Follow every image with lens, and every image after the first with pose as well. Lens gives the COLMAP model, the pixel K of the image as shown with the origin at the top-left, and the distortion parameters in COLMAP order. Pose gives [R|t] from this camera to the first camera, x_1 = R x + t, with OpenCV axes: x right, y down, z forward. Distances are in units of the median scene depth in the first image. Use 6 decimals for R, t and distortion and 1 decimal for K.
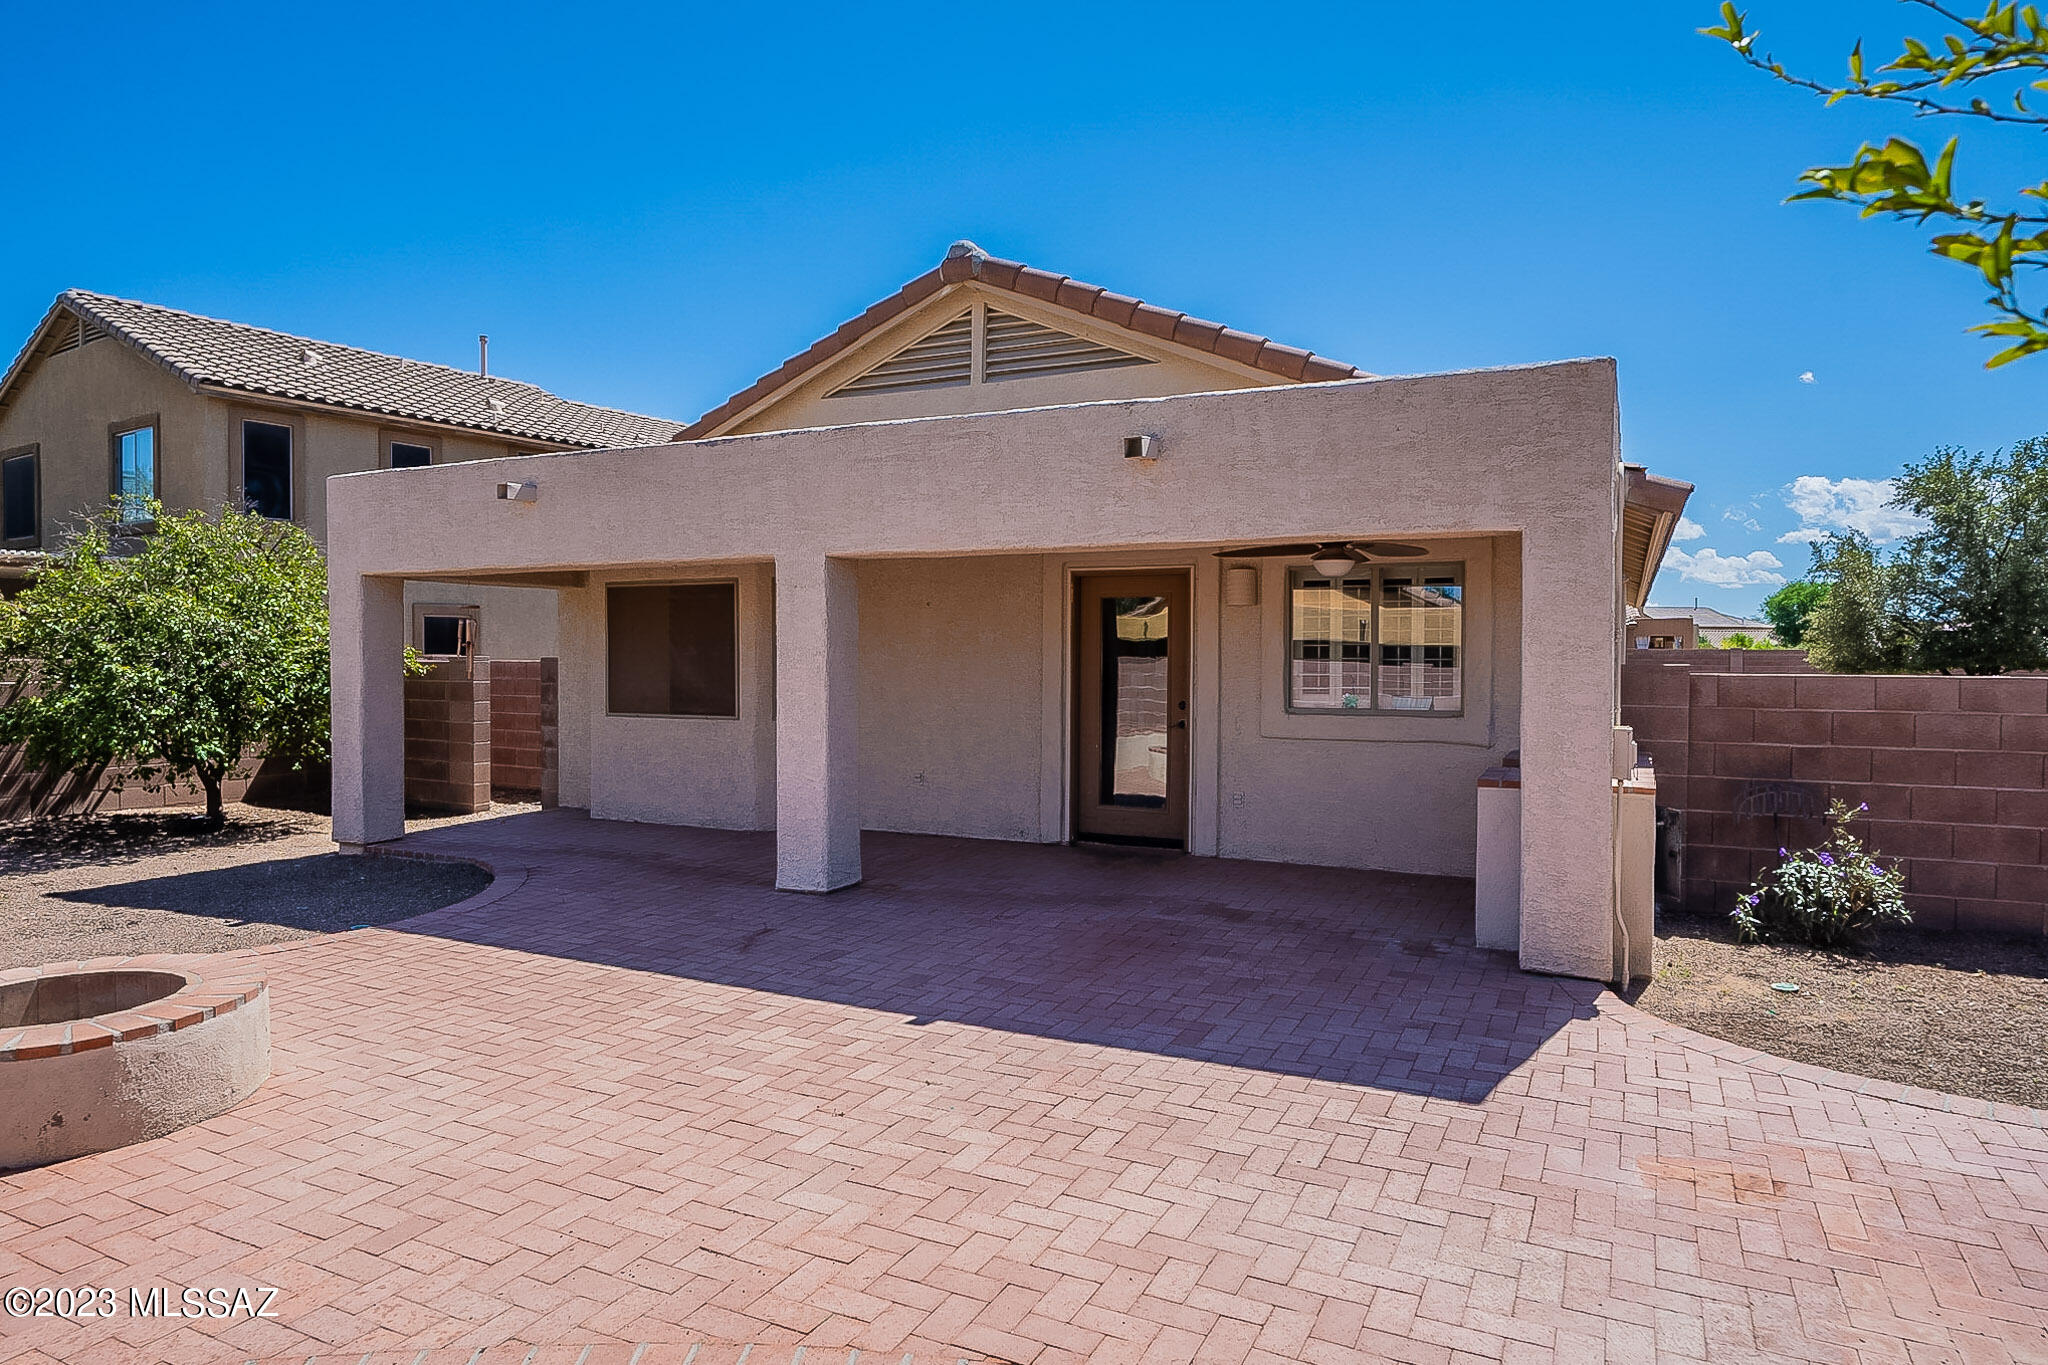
lens RADIAL K [[1189.8, 0, 1015.3], [0, 1189.8, 682.7], [0, 0, 1]] dist [-0.001531, 0.000850]
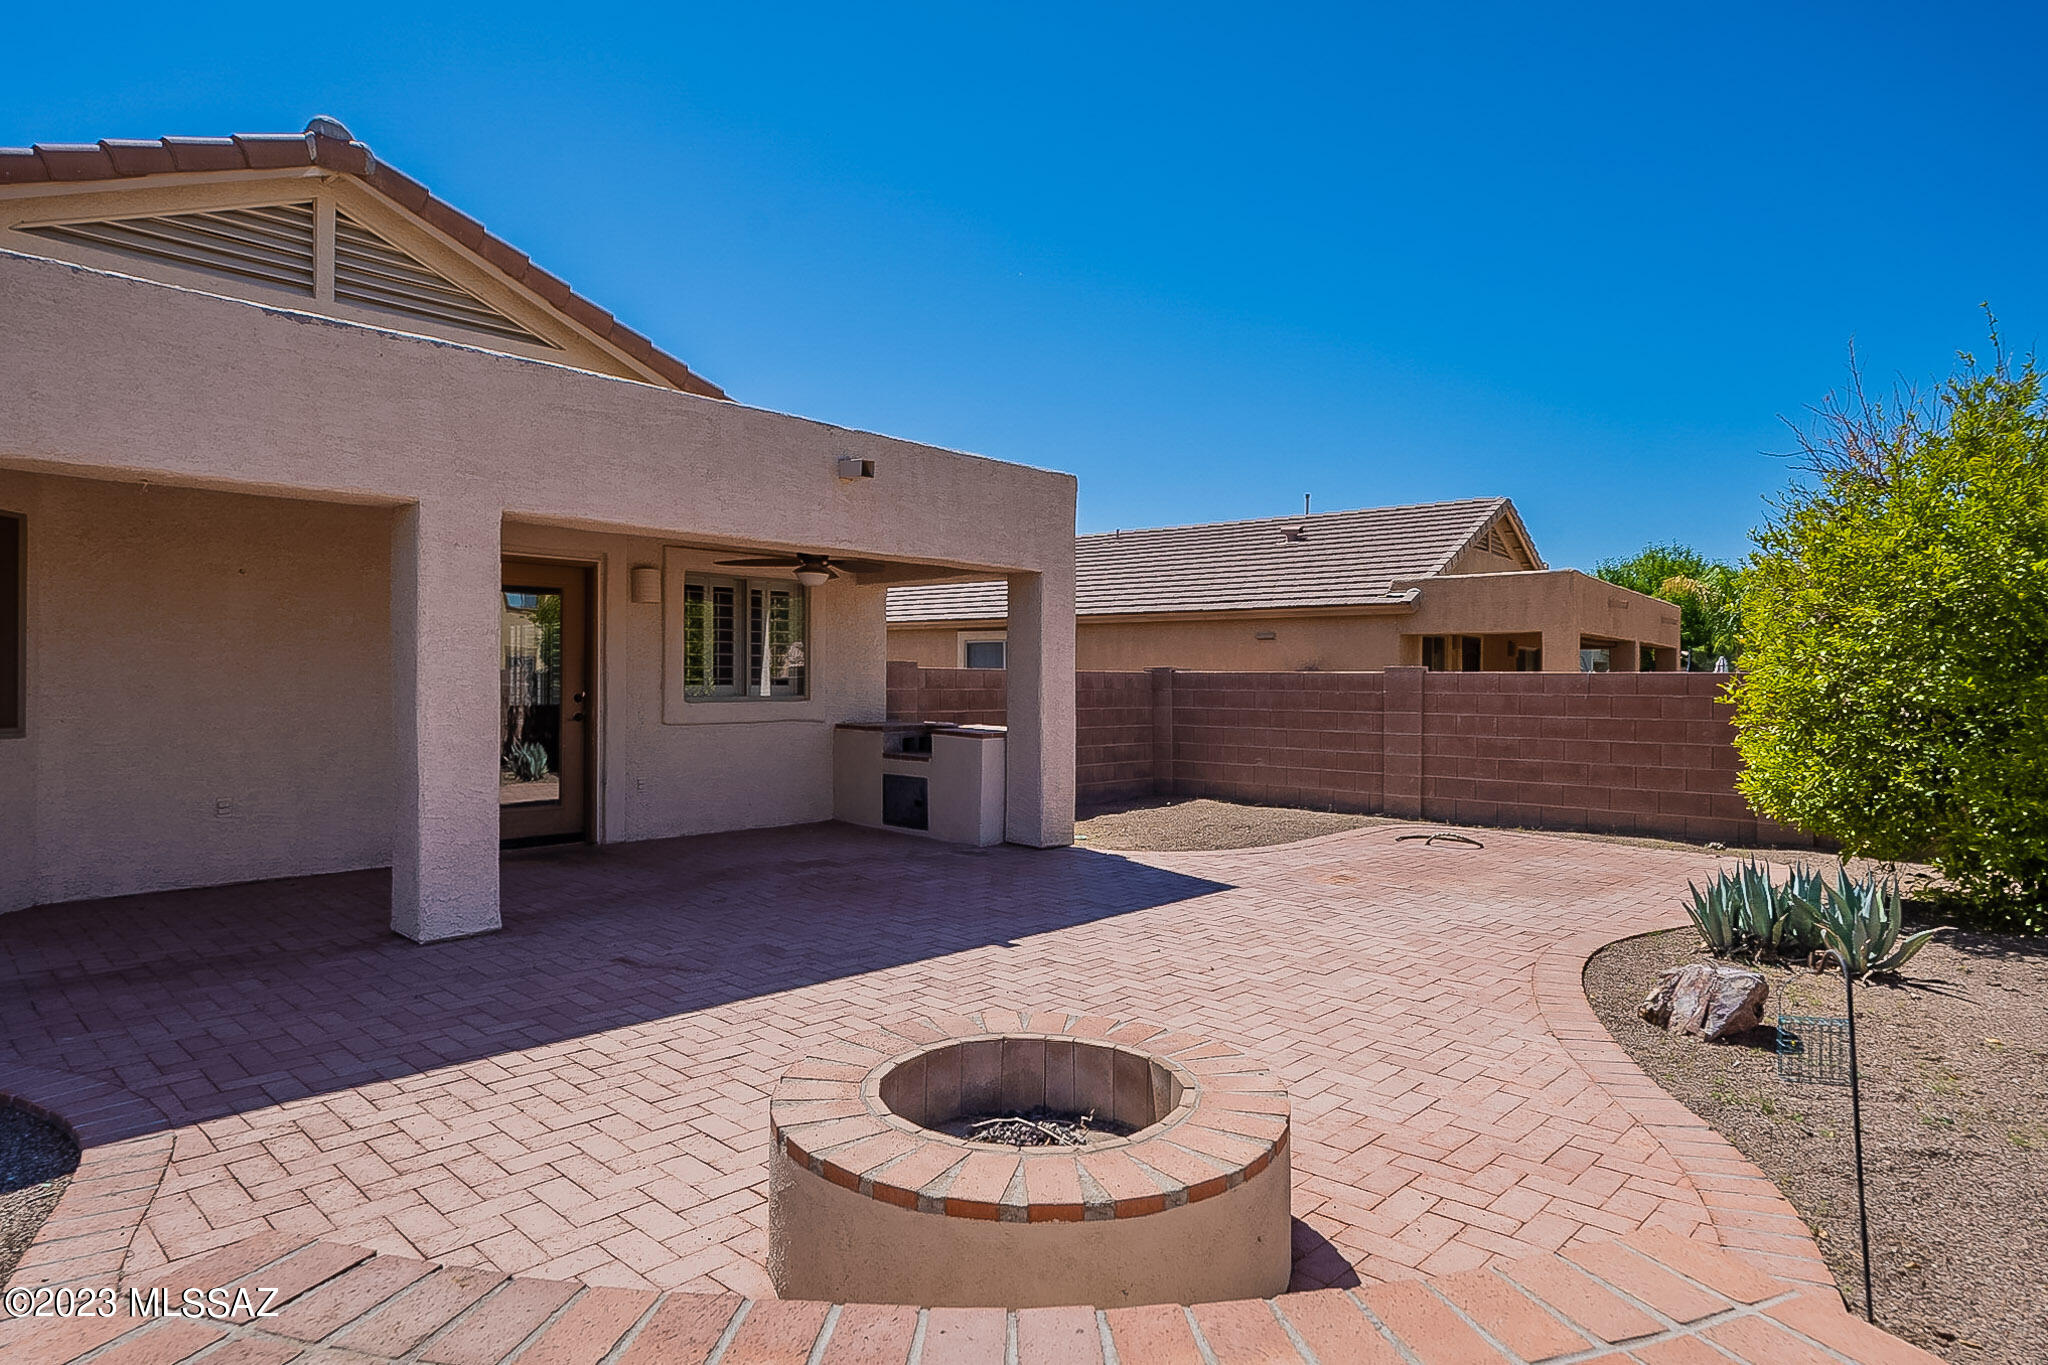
lens RADIAL K [[1104.9, 0, 1024.0], [0, 1104.9, 682.5], [0, 0, 1]] dist [-0.003223, -0.000183]
pose [[0.315951, -0.004607, 0.948764, -0.880346], [0.017131, 0.999853, -0.000849, 0.018830], [-0.948621, 0.016522, 0.315983, 0.495624]]
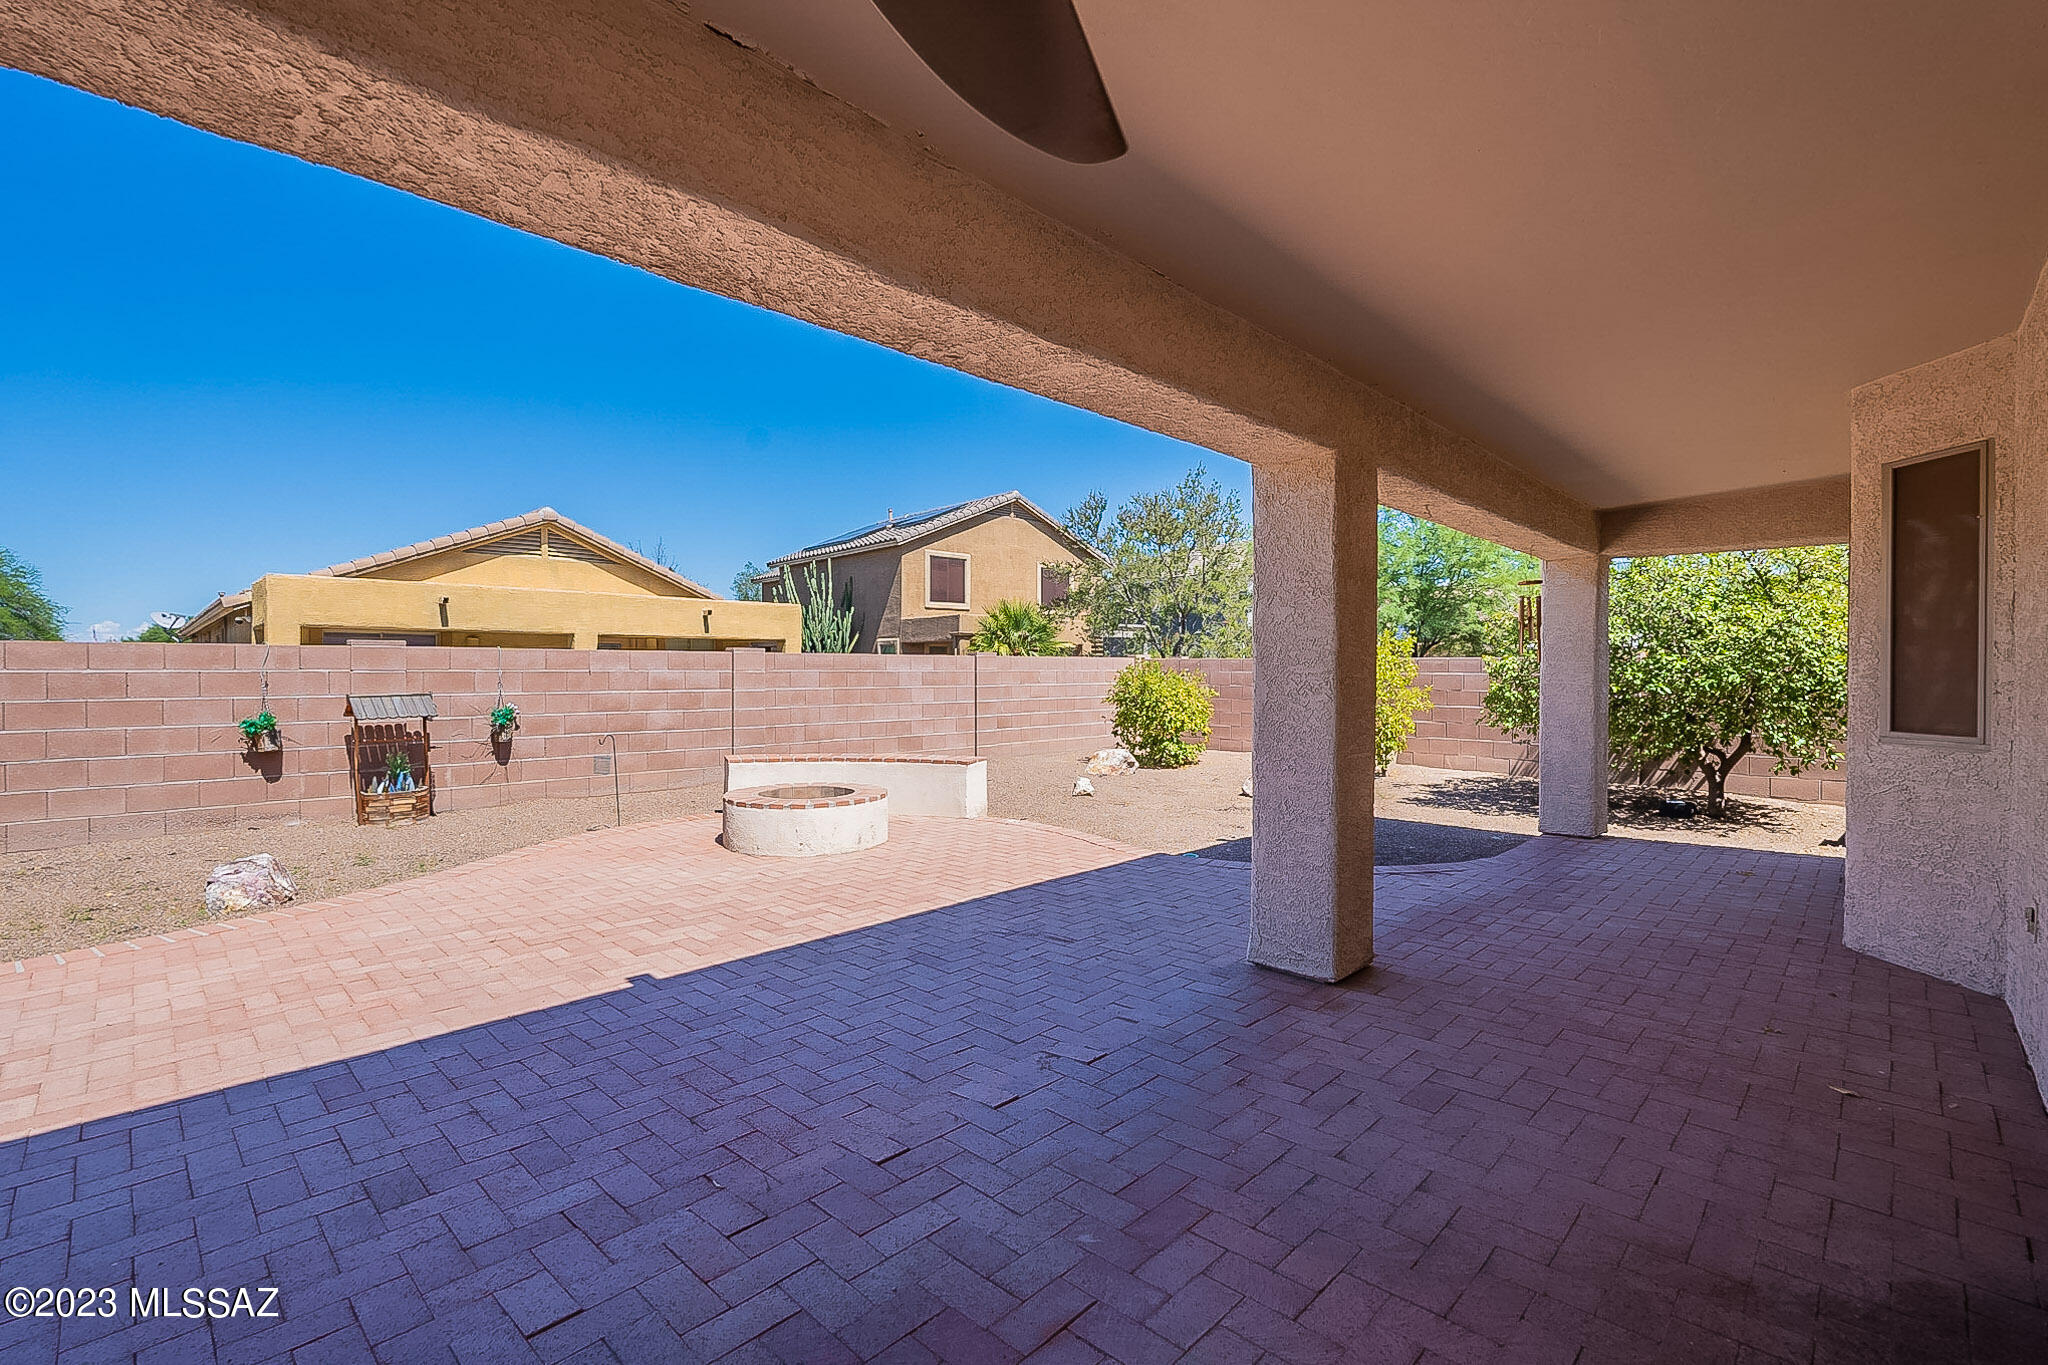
lens RADIAL K [[898.9, 0, 1024.0], [0, 898.9, 682.5], [0, 0, 1]] dist [-0.001762, 0.000782]
pose [[-0.297214, 0.009142, -0.954767, 0.426625], [-0.026790, 0.999481, 0.017910, 0.013621], [0.954435, 0.030902, -0.296814, 1.199148]]
